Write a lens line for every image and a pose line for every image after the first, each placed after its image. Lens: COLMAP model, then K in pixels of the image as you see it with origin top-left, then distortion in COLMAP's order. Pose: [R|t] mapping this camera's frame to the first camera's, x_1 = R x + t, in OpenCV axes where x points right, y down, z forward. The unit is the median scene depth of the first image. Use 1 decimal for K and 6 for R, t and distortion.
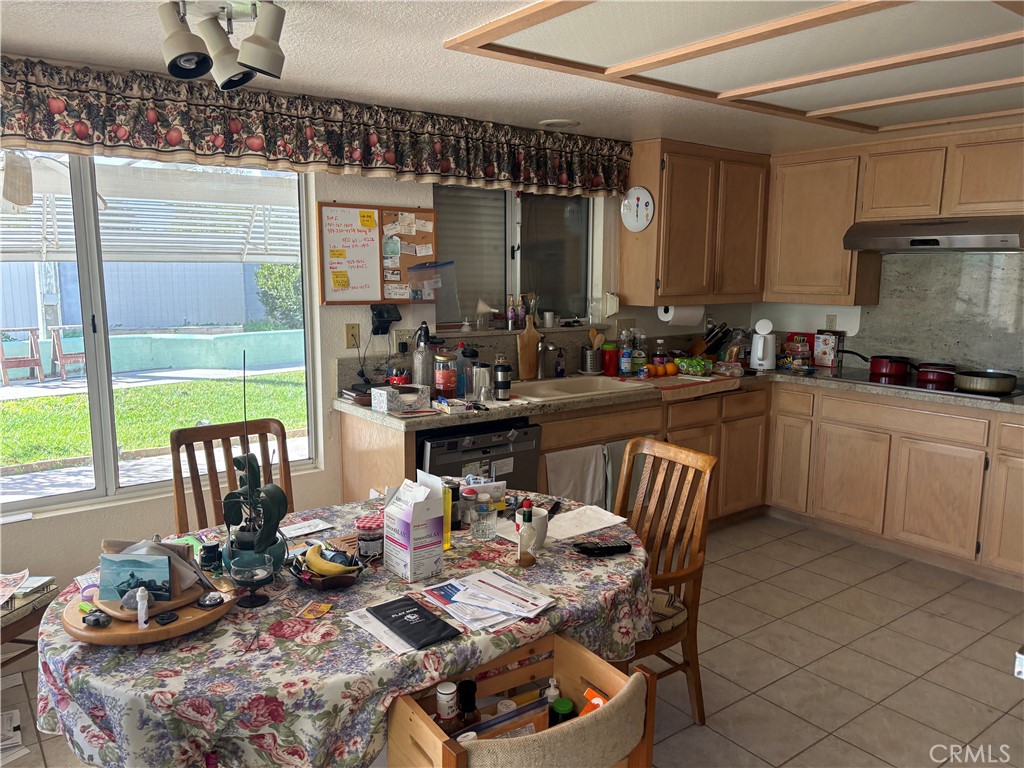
lens RADIAL K [[767.7, 0, 502.9], [0, 767.7, 387.9], [0, 0, 1]] dist [0.046653, -0.044487]
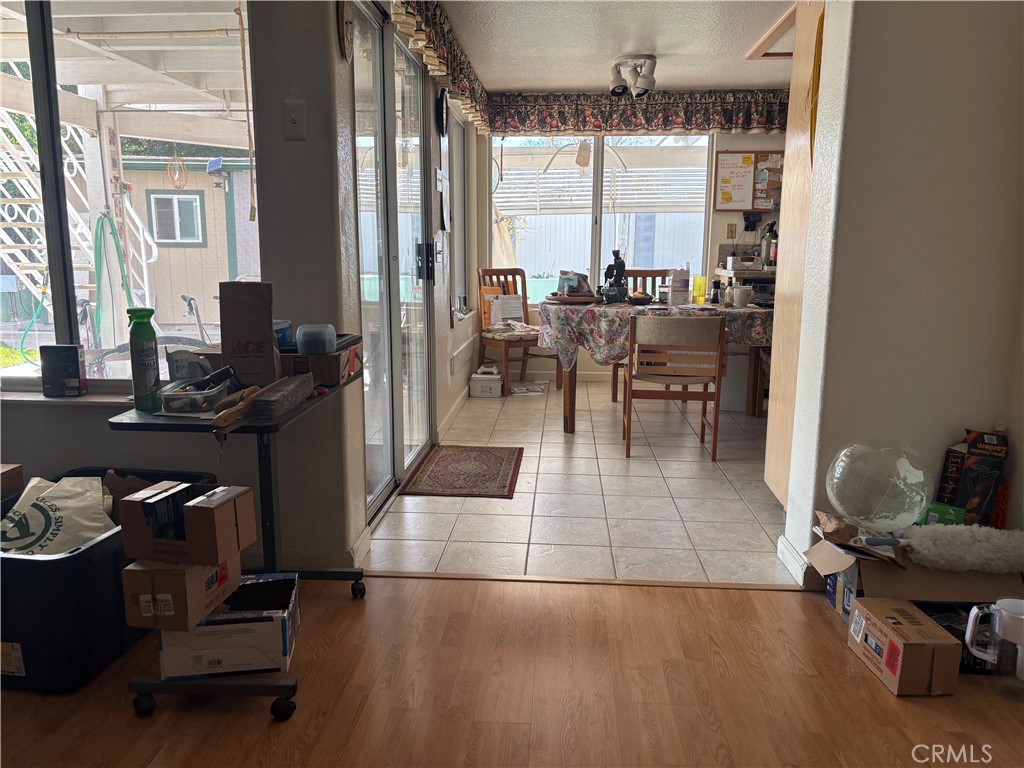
lens RADIAL K [[767.7, 0, 511.8], [0, 767.7, 379.6], [0, 0, 1]] dist [0.046653, -0.044487]
pose [[0.757174, 0.109720, -0.643933, 0.607087], [-0.106236, 0.993352, 0.044339, 0.249022], [0.644517, 0.034837, 0.763796, -0.624122]]
